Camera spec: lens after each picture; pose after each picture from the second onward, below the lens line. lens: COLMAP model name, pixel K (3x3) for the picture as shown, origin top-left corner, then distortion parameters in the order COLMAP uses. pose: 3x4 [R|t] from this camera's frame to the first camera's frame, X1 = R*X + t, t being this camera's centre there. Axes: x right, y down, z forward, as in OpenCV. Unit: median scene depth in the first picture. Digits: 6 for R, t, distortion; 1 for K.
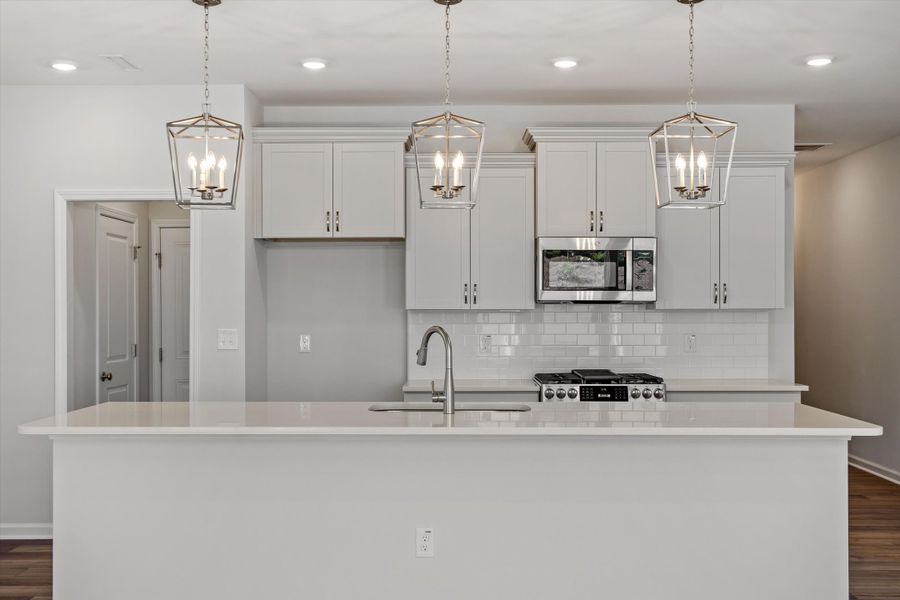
lens RADIAL K [[820.7, 0, 447.2], [0, 820.7, 304.4], [0, 0, 1]] dist [-0.023251, 0.000000]
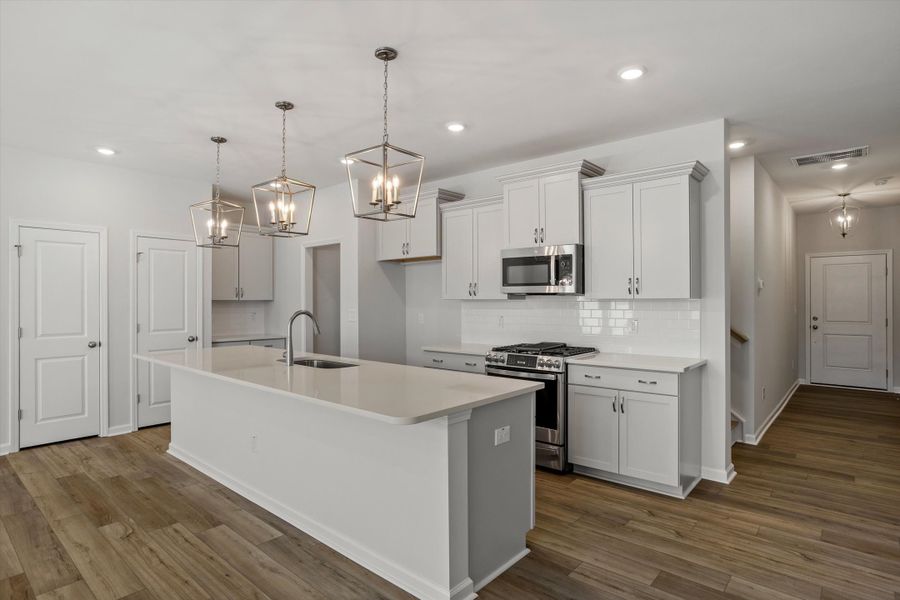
lens RADIAL K [[472.6, 0, 452.1], [0, 472.6, 301.5], [0, 0, 1]] dist [-0.031716, 0.015582]
pose [[0.767800, 0.000884, -0.640689, 0.572853], [0.005219, 0.999957, 0.007635, 0.002662], [0.640668, -0.009206, 0.767763, 0.299259]]
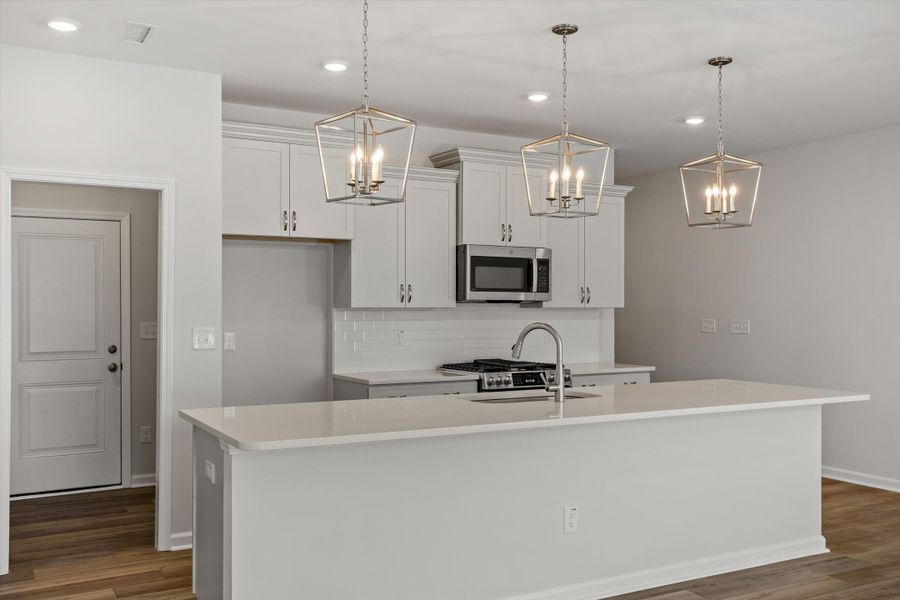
lens RADIAL K [[709.0, 0, 450.2], [0, 709.0, 306.8], [0, 0, 1]] dist [-0.012852, 0.000340]
pose [[0.905740, 0.003547, 0.423818, -0.324604], [-0.006180, 0.999969, 0.004838, 0.000078], [-0.423788, -0.007001, 0.905734, 0.114989]]
